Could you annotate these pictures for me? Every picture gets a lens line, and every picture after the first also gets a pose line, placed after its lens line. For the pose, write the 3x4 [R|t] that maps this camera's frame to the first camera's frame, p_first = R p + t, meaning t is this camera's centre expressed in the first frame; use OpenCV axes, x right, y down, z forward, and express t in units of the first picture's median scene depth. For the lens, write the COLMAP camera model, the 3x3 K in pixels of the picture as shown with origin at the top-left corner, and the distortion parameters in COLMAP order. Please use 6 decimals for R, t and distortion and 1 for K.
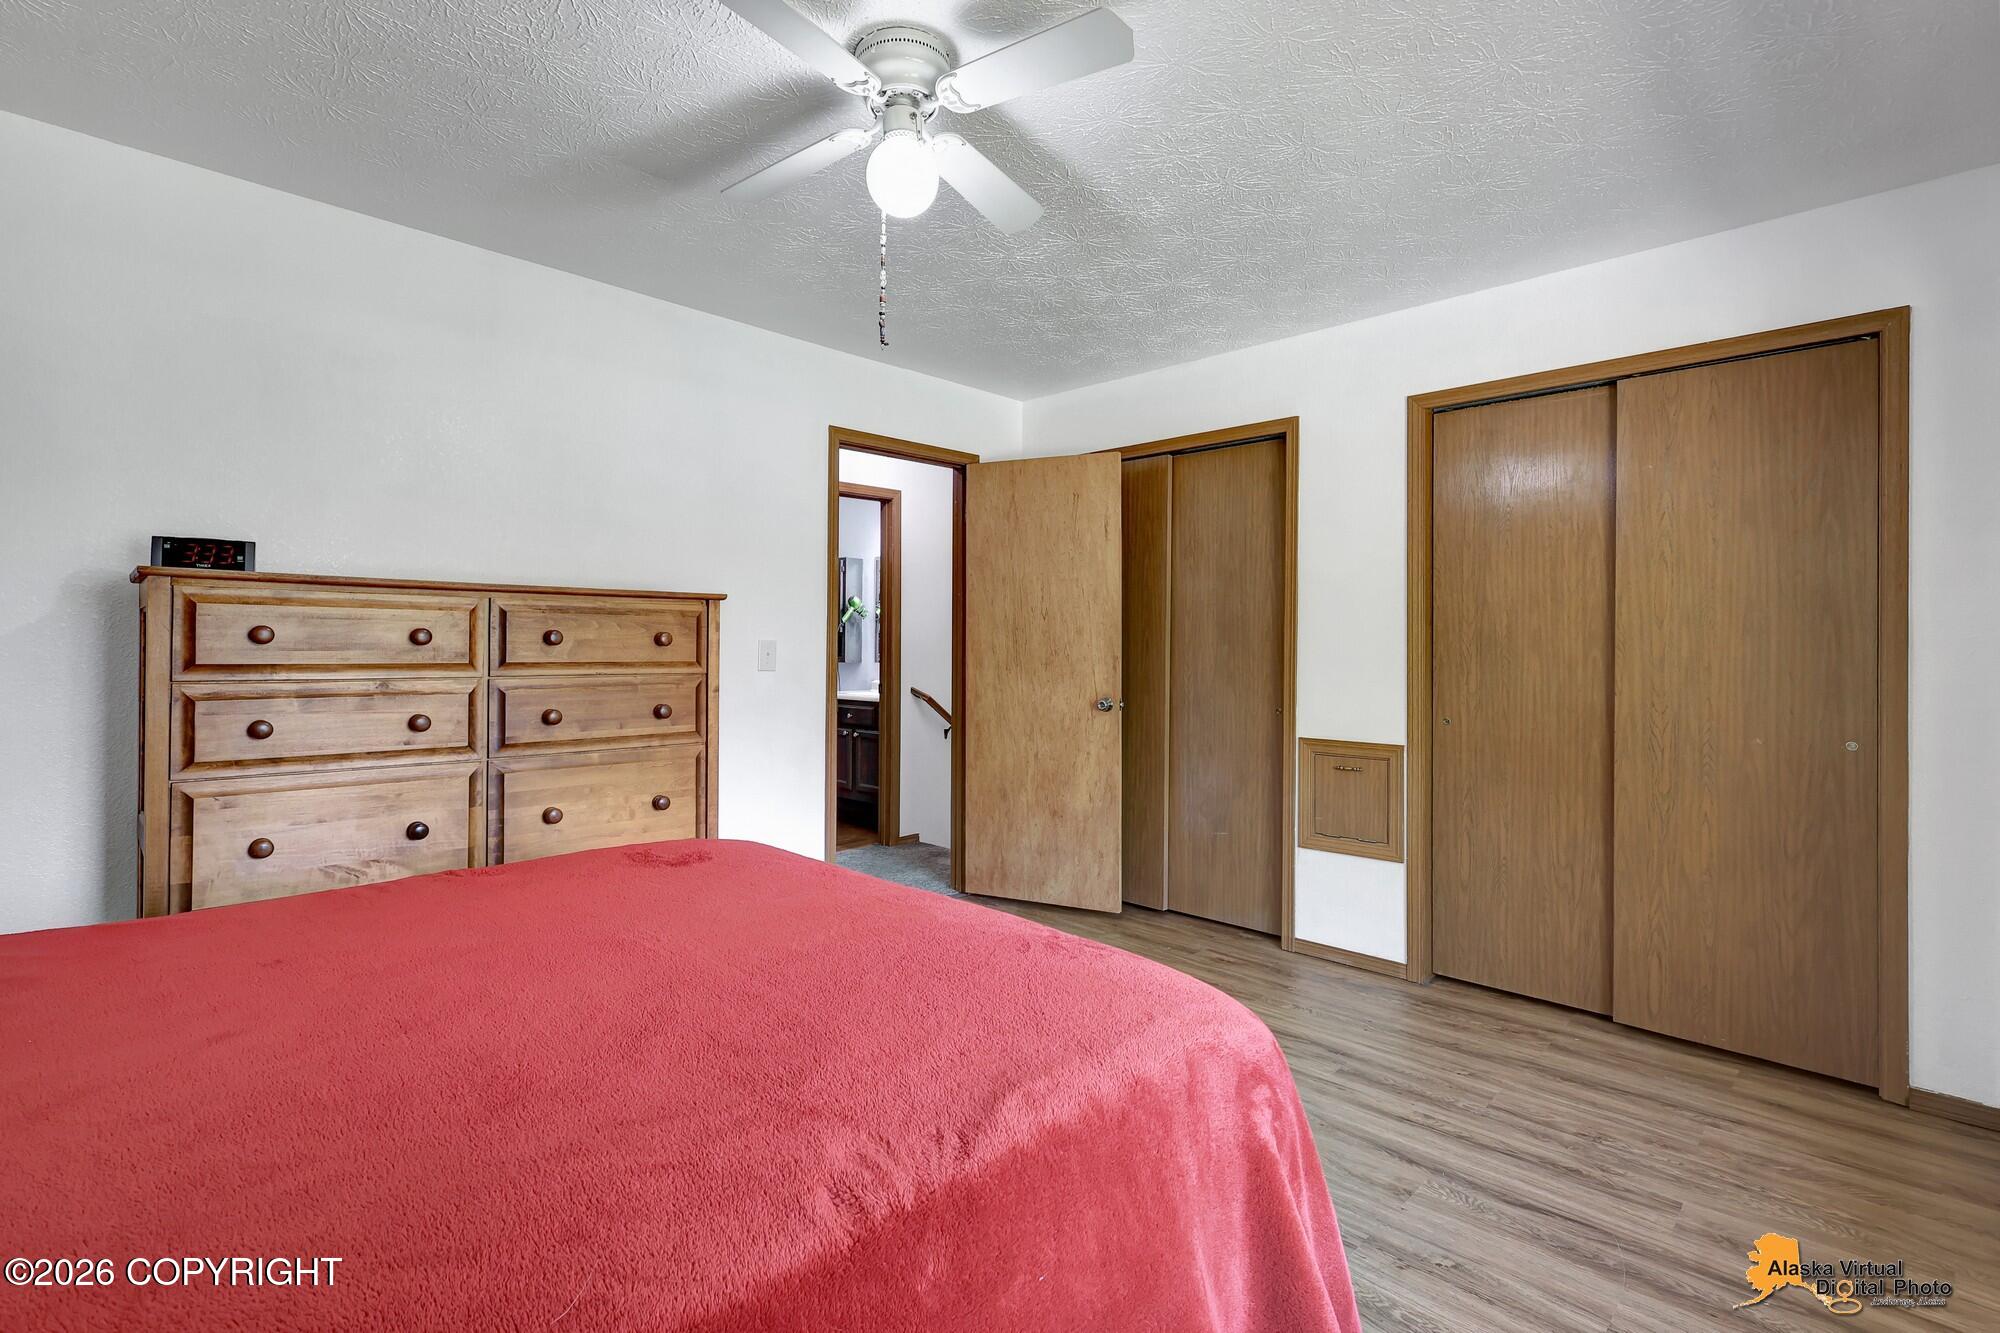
lens RADIAL K [[934.7, 0, 1002.1], [0, 934.7, 654.6], [0, 0, 1]] dist [0.001993, -0.000034]
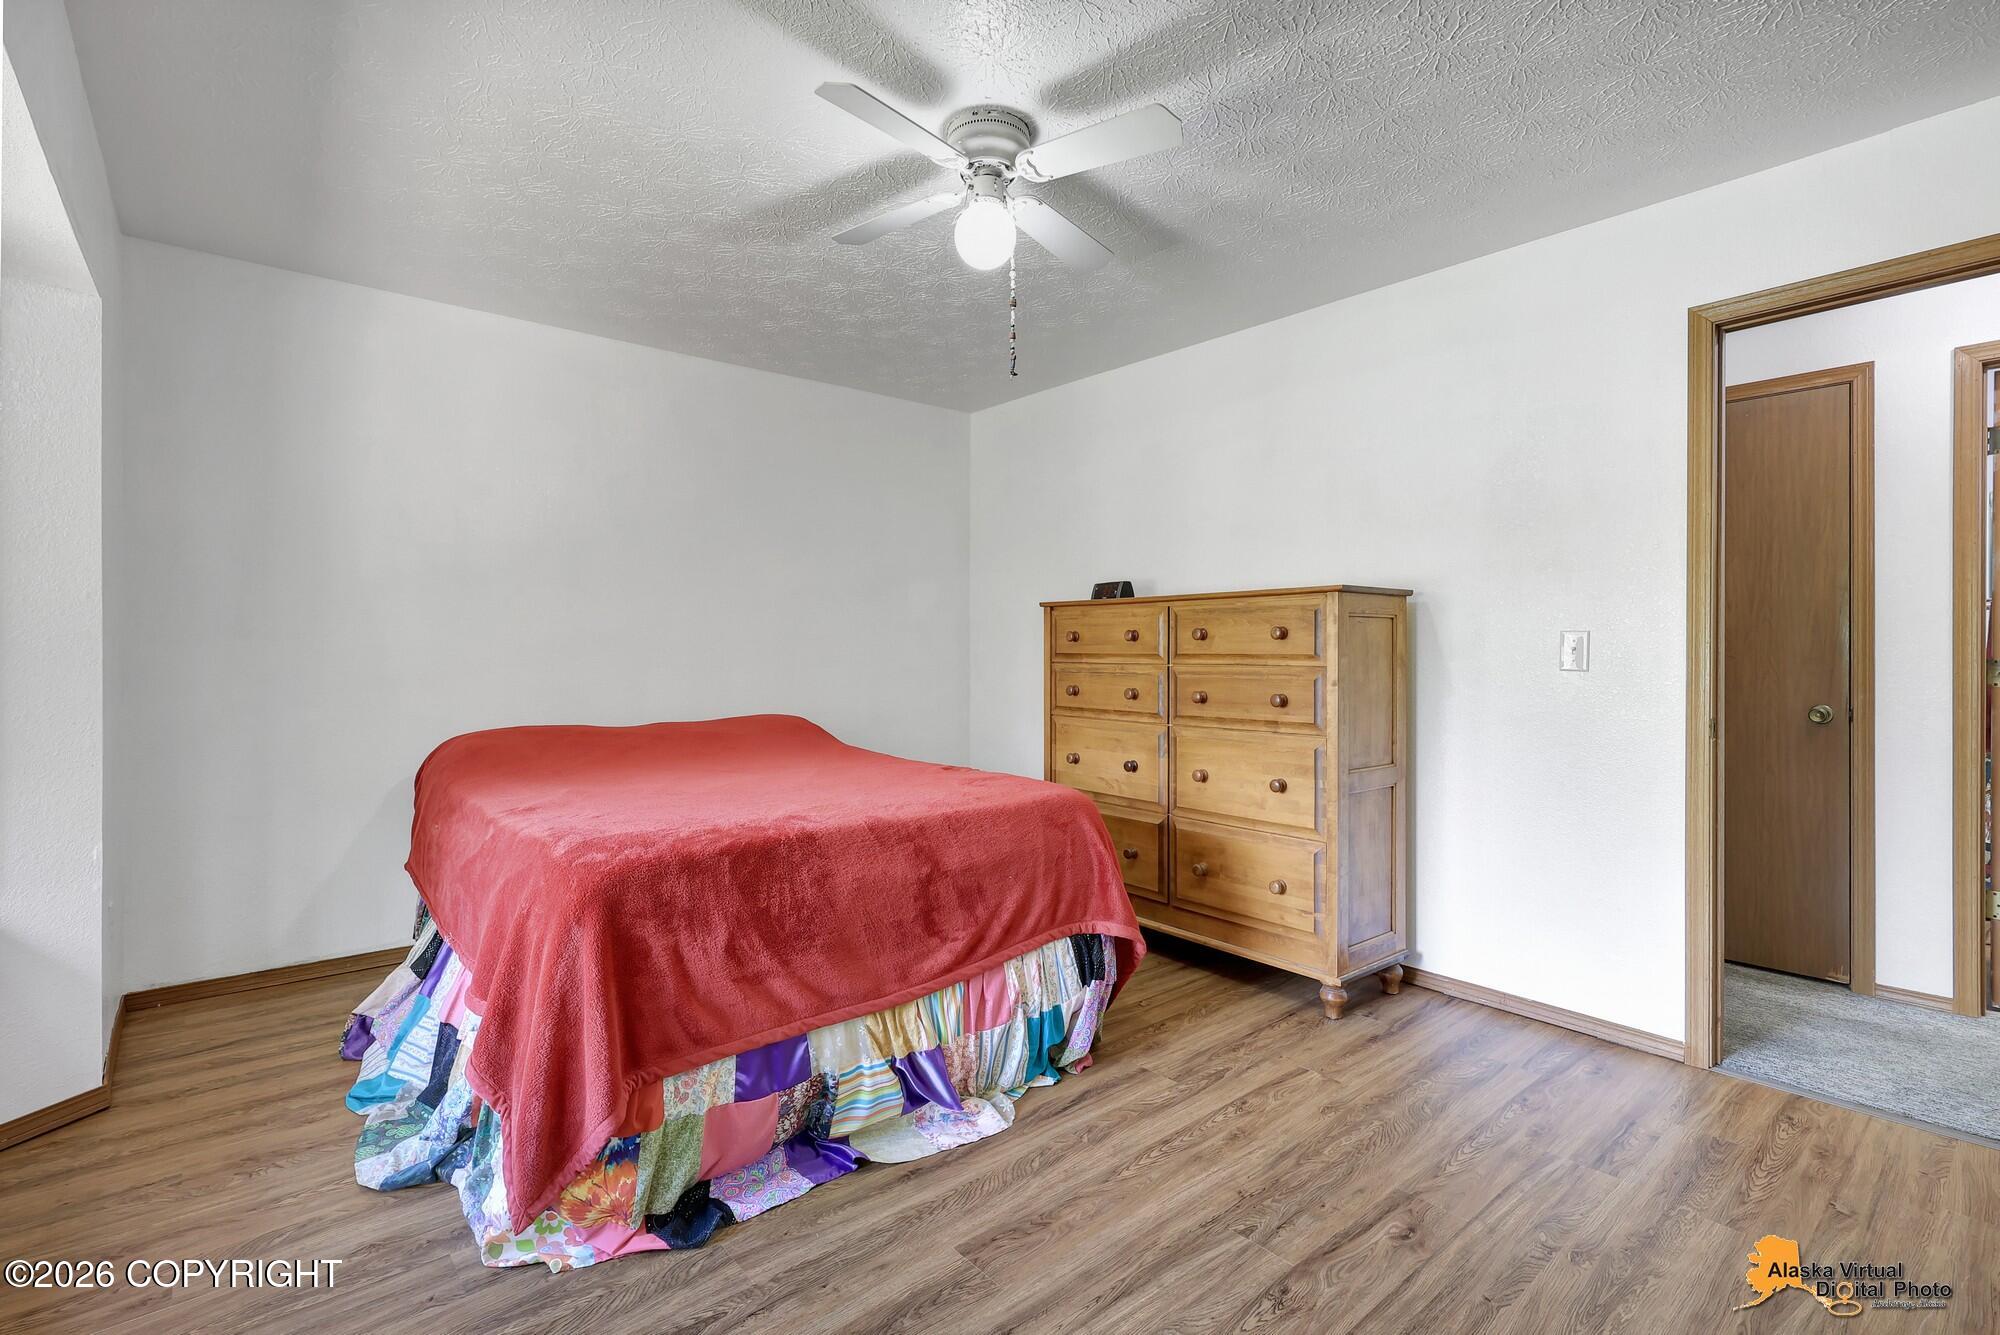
lens RADIAL K [[934.7, 0, 997.2], [0, 934.7, 657.4], [0, 0, 1]] dist [0.001993, -0.000034]
pose [[-0.108671, 0.001756, -0.994076, 0.812722], [-0.005949, 0.999979, 0.002416, 0.011937], [0.994060, 0.006176, -0.108659, 0.878546]]
